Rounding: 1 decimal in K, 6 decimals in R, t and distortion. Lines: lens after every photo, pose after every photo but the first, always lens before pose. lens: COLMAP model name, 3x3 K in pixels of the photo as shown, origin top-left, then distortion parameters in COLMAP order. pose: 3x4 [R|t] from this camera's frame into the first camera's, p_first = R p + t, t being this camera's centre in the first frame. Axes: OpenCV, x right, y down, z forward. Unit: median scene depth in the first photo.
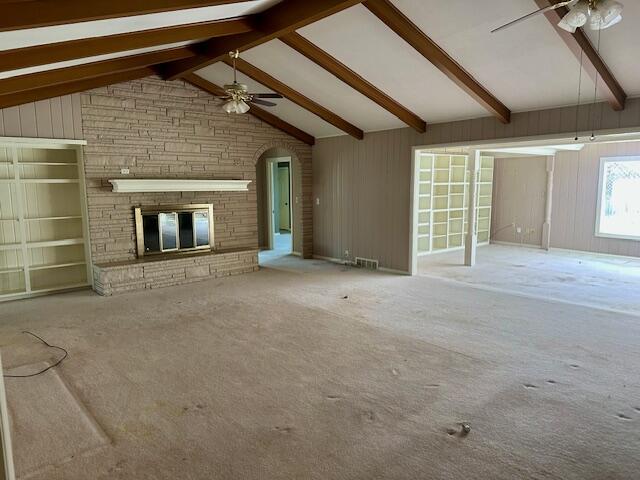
lens RADIAL K [[444.9, 0, 323.5], [0, 444.9, 240.1], [0, 0, 1]] dist [0.002697, -0.014391]
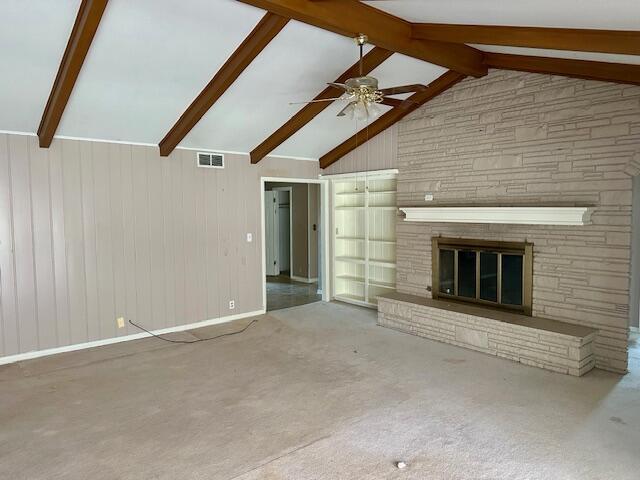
lens RADIAL K [[444.9, 0, 334.1], [0, 444.9, 235.0], [0, 0, 1]] dist [0.002697, -0.014391]
pose [[-0.008077, 0.073127, -0.997290, 0.439110], [-0.115148, 0.990620, 0.073571, -0.121160], [0.993316, 0.115430, 0.000420, 0.797737]]
